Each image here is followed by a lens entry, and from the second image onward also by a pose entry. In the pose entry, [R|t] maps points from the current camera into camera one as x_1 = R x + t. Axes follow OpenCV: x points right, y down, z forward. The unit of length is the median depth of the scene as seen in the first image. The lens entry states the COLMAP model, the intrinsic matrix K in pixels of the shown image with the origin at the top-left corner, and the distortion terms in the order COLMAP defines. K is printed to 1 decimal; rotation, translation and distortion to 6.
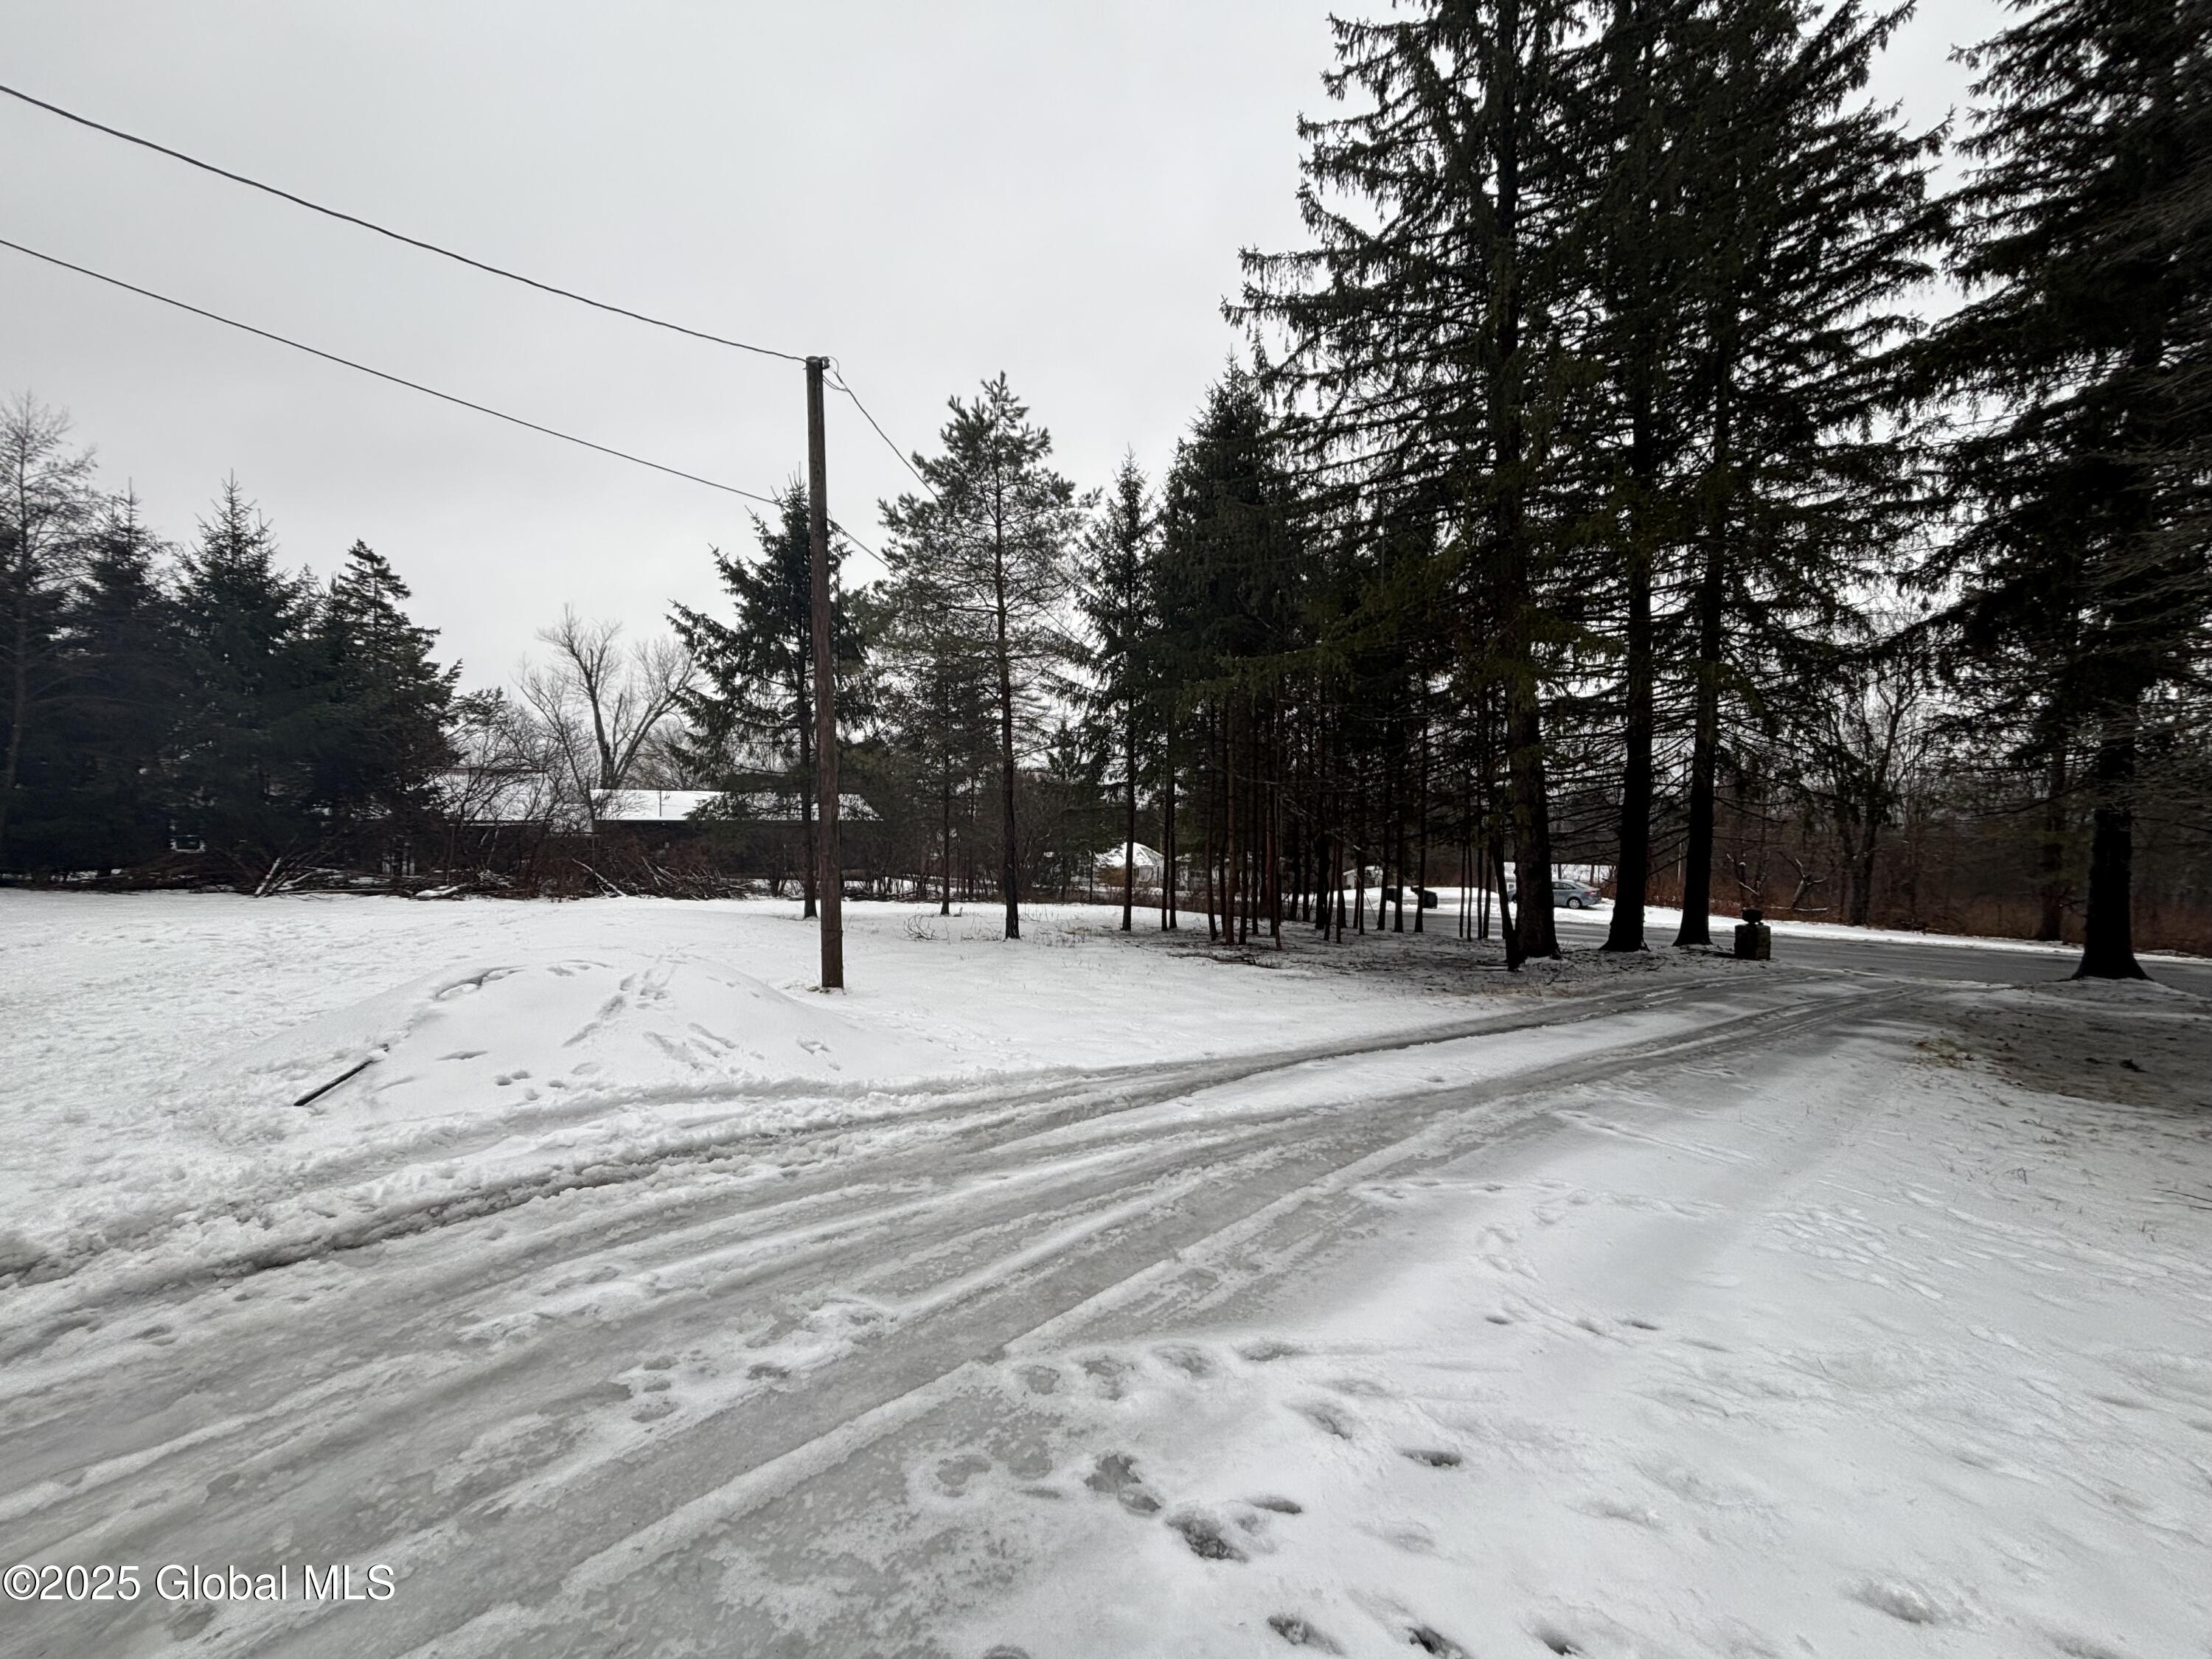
lens RADIAL K [[890.9, 0, 1101.6], [0, 890.9, 826.0], [0, 0, 1]] dist [-0.000633, -0.000079]
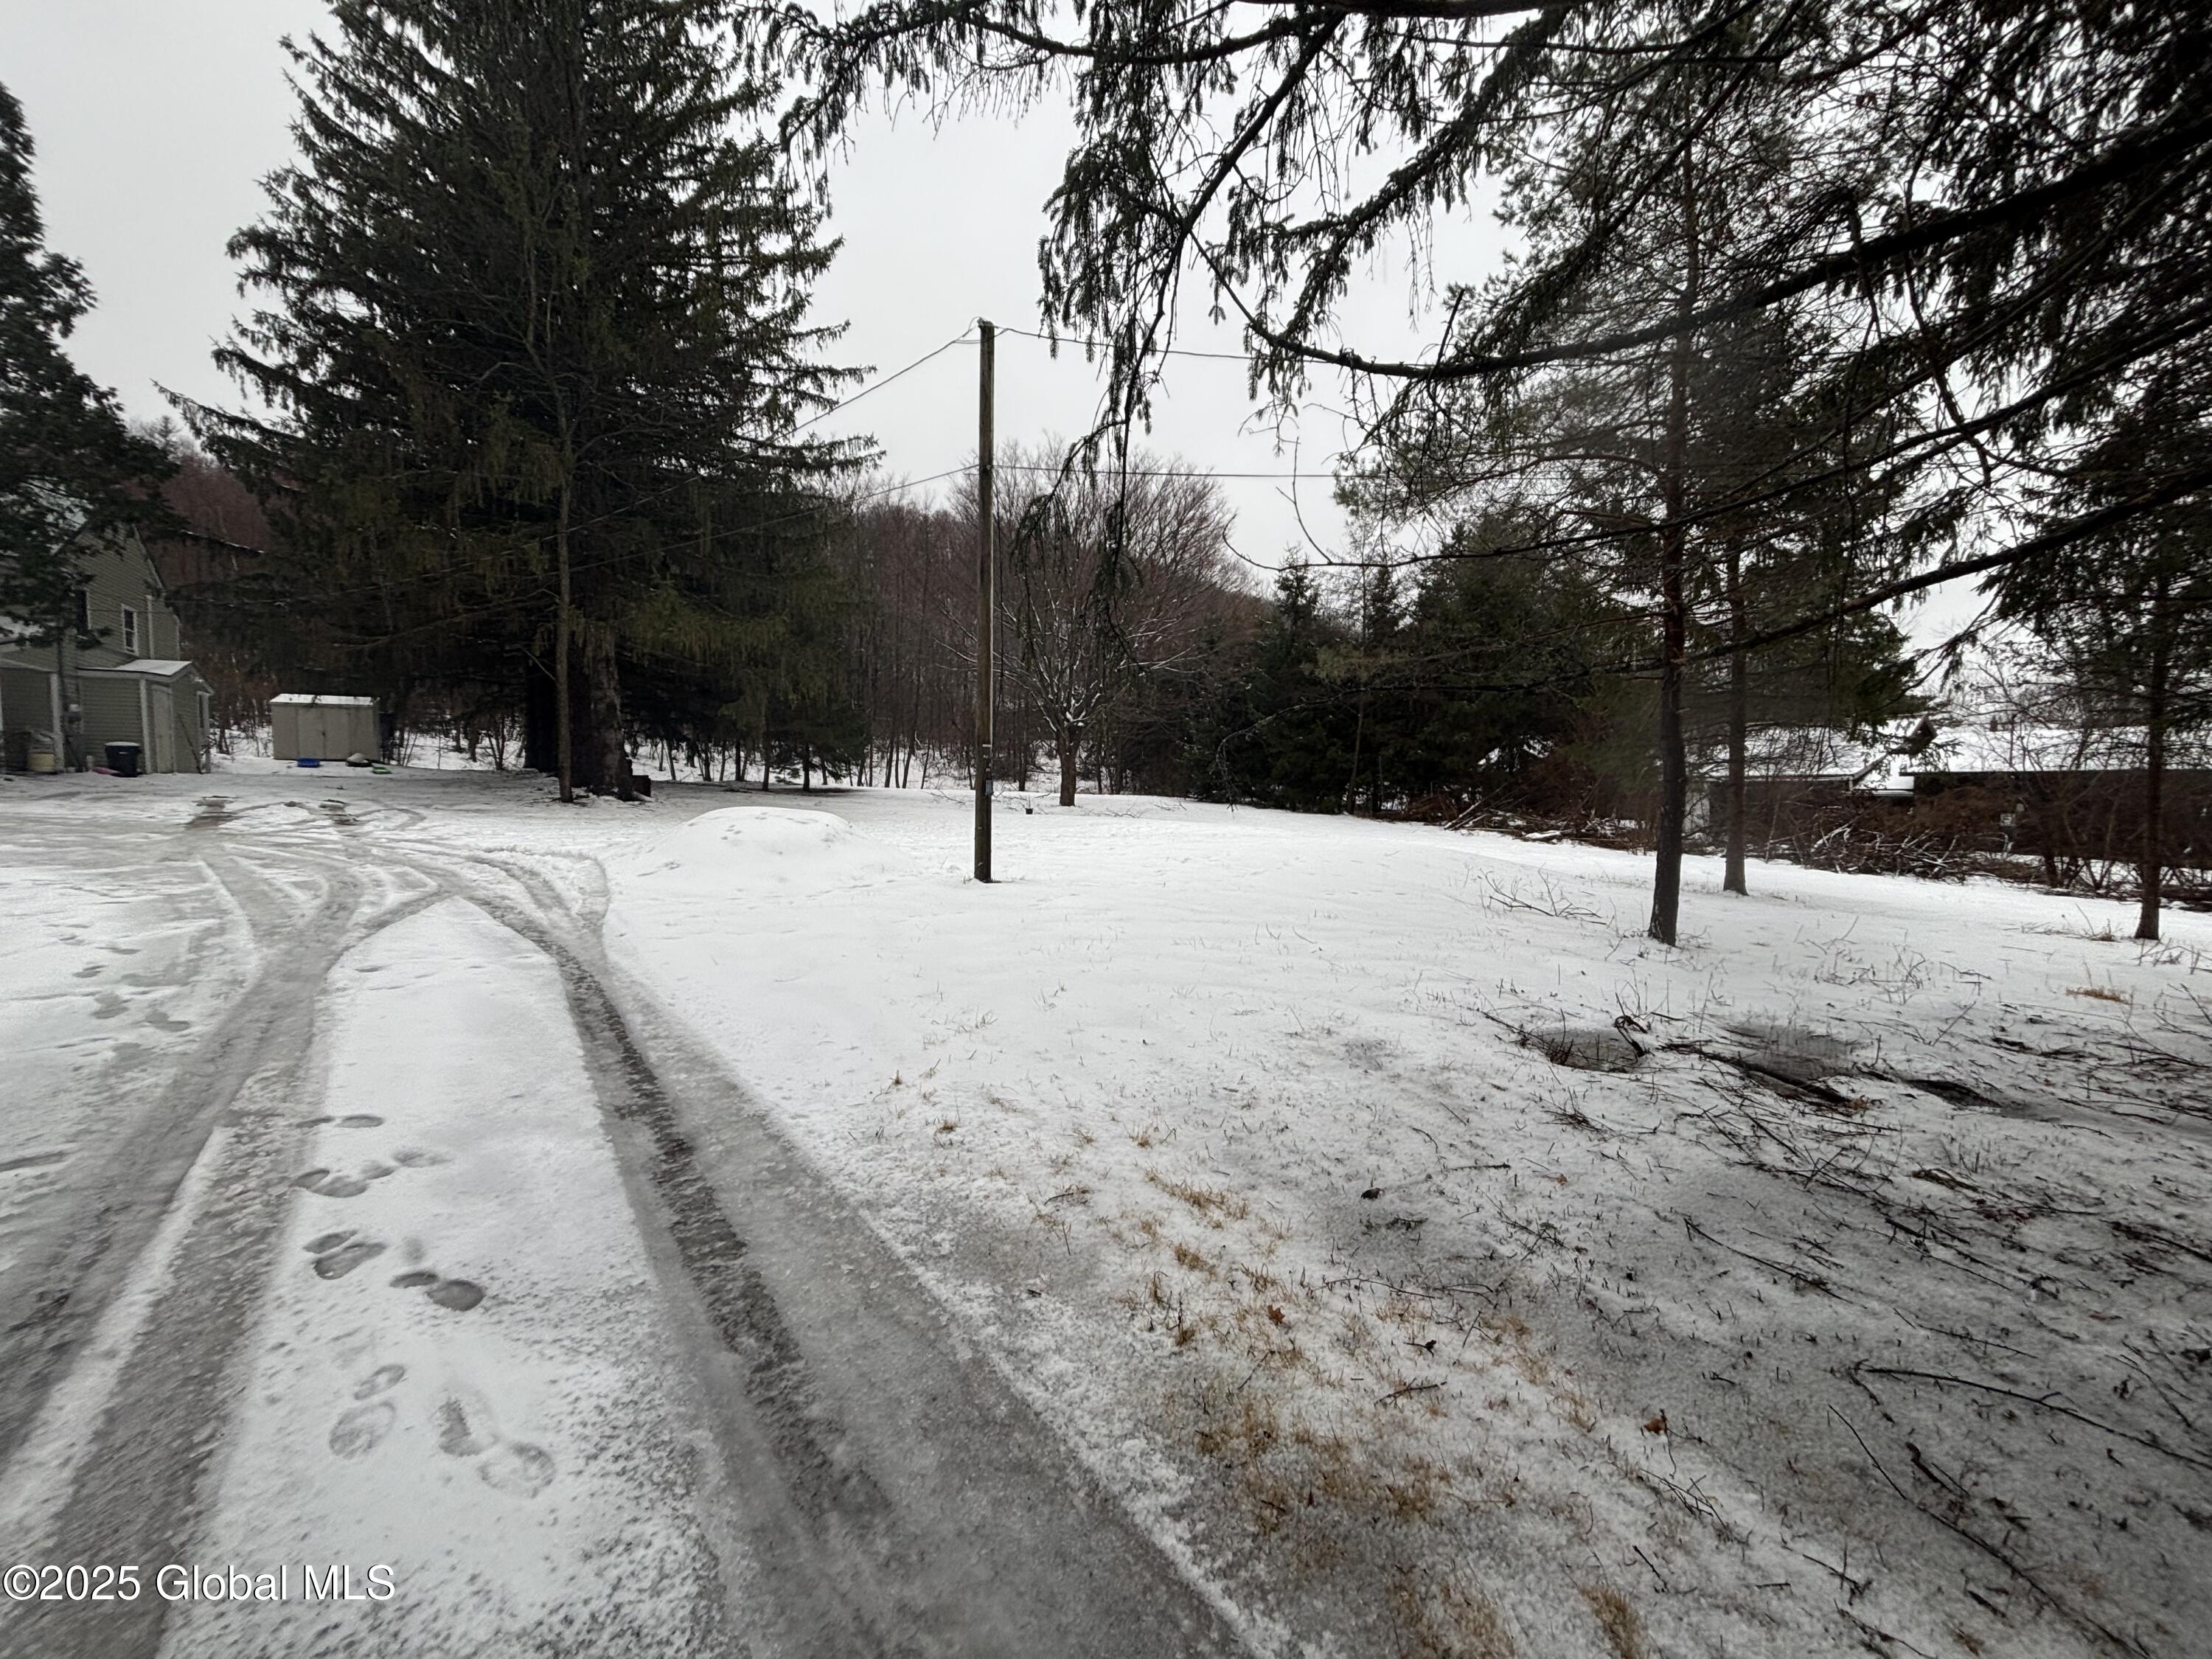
lens RADIAL K [[890.9, 0, 1103.9], [0, 890.9, 835.2], [0, 0, 1]] dist [-0.000633, -0.000079]
pose [[-0.012484, 0.048120, -0.998764, 0.338866], [-0.010906, 0.998775, 0.048257, 0.027979], [0.999863, 0.011495, -0.011944, 0.480893]]
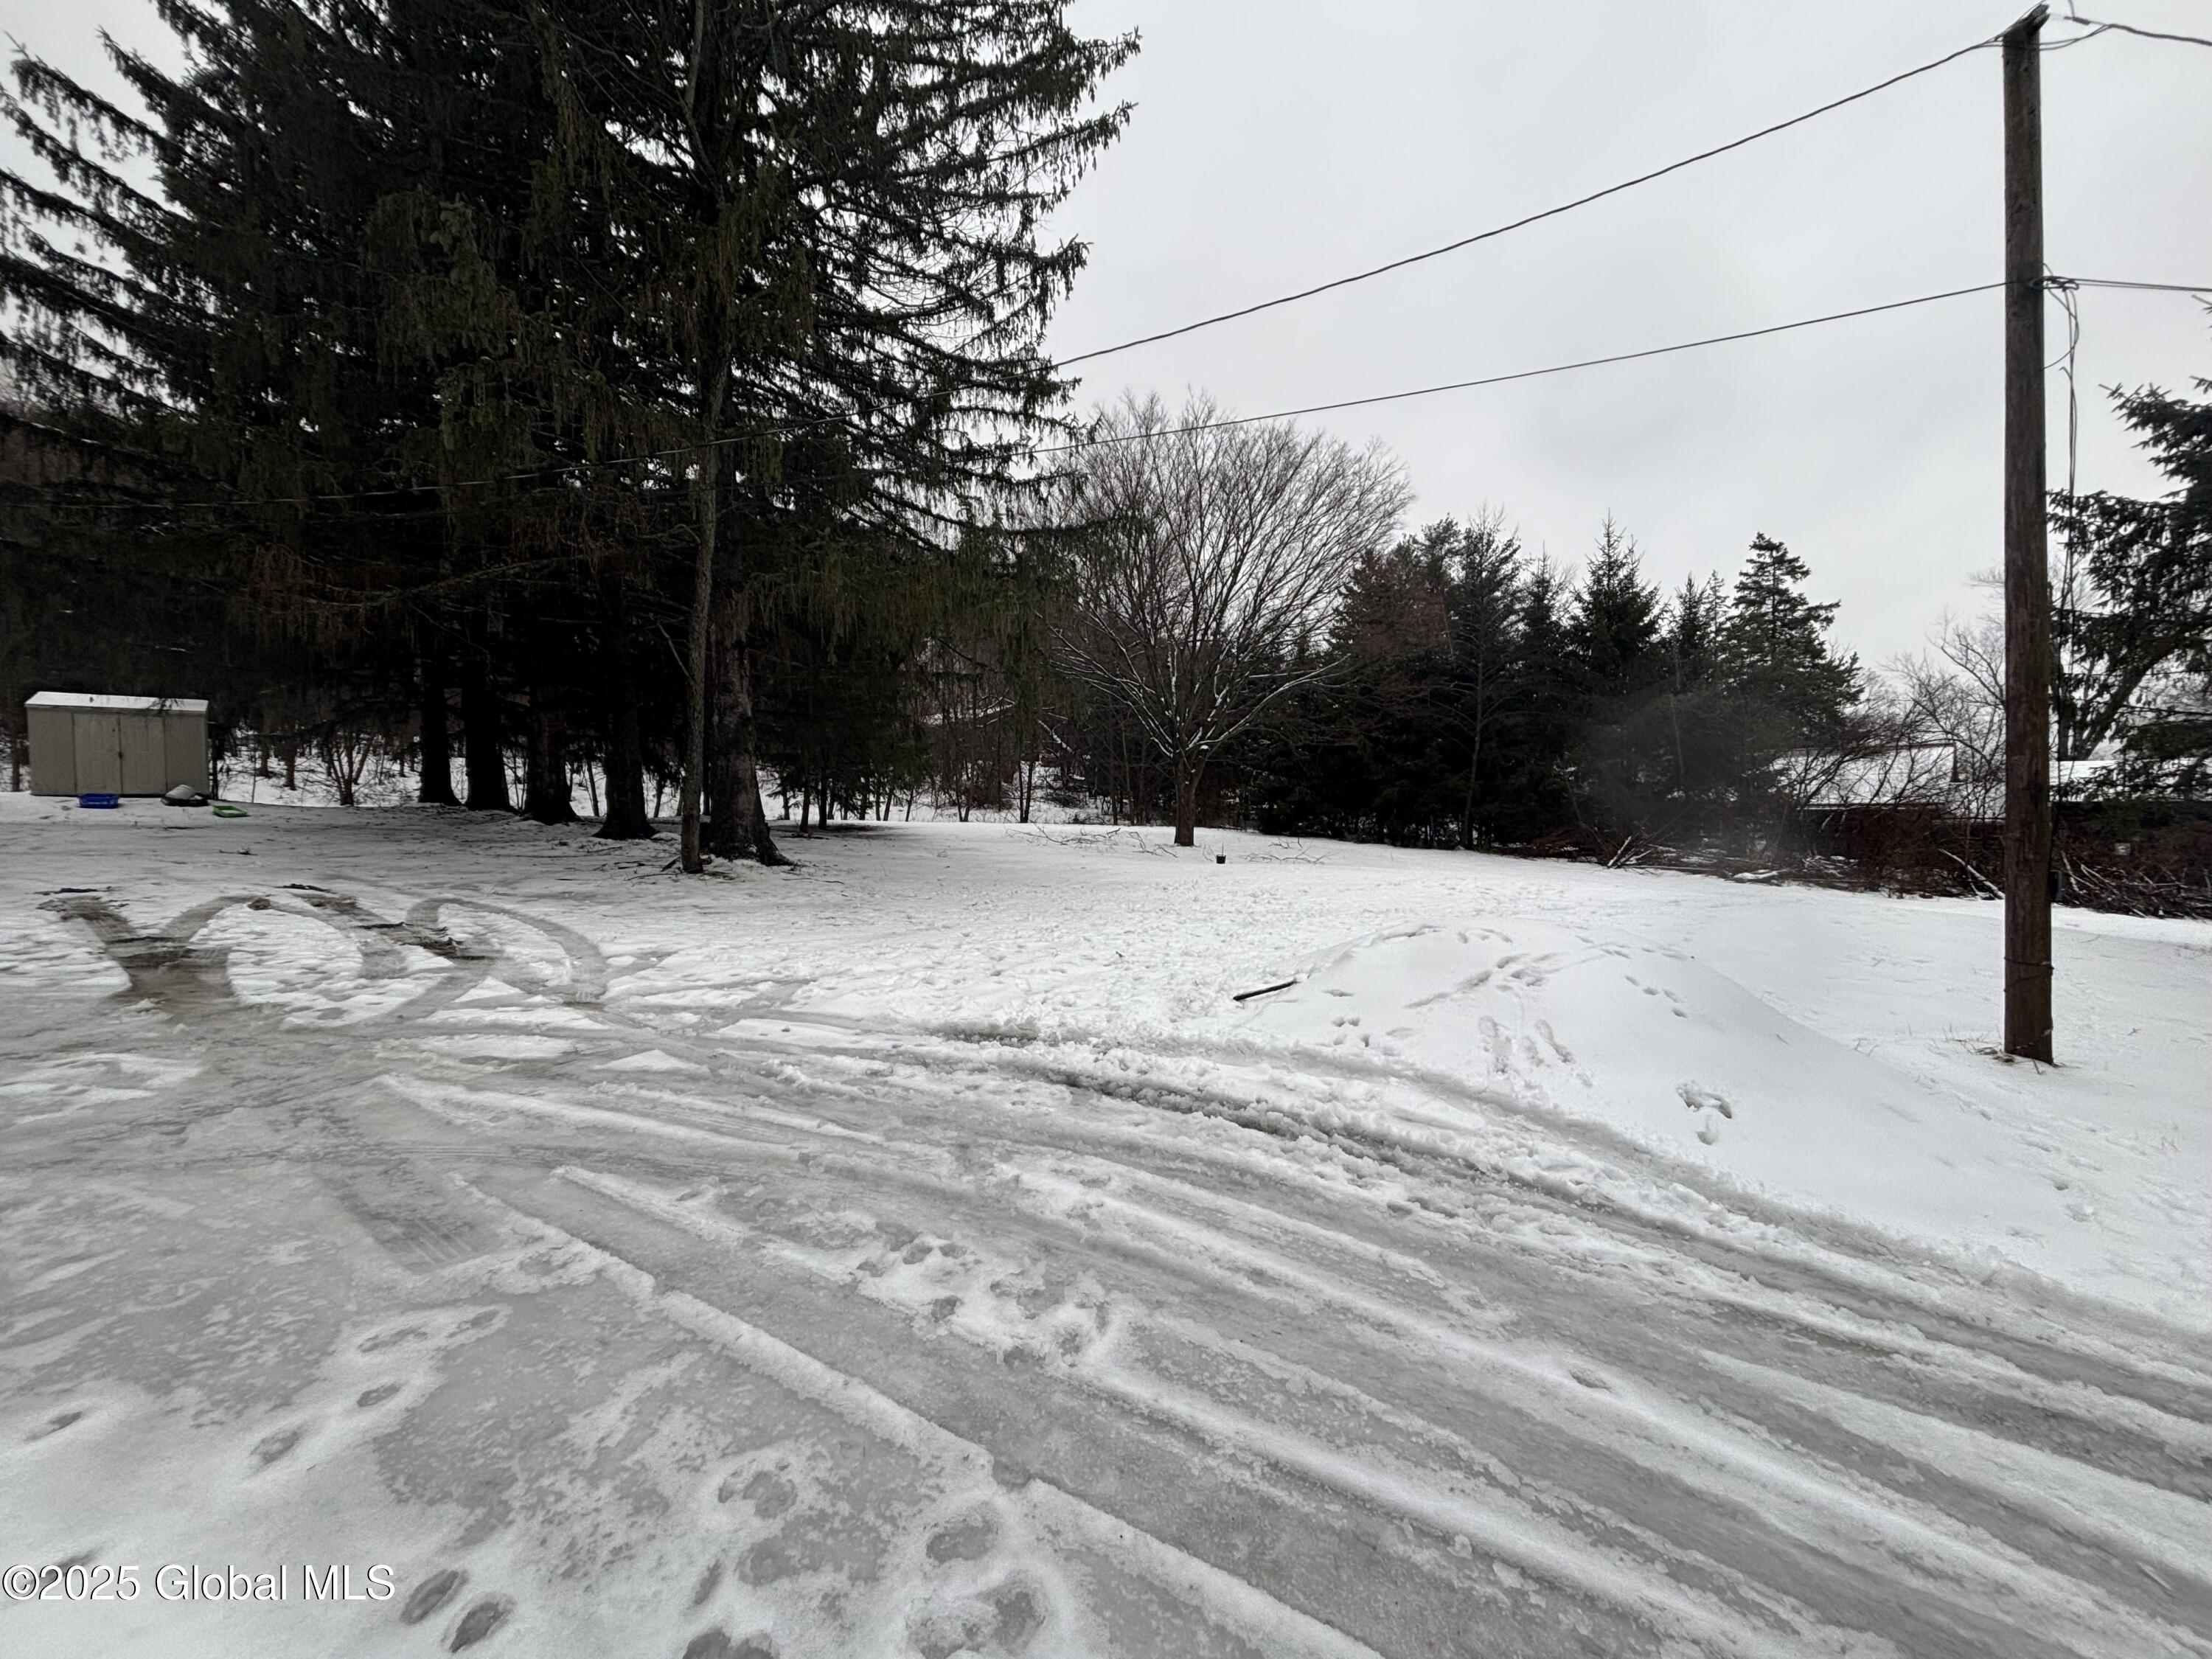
lens RADIAL K [[890.9, 0, 1106.5], [0, 890.9, 830.4], [0, 0, 1]] dist [-0.000633, -0.000079]
pose [[0.188513, 0.020788, -0.981851, 0.074667], [-0.003952, 0.999784, 0.020409, 0.007906], [0.982063, 0.000033, 0.188555, 0.119790]]
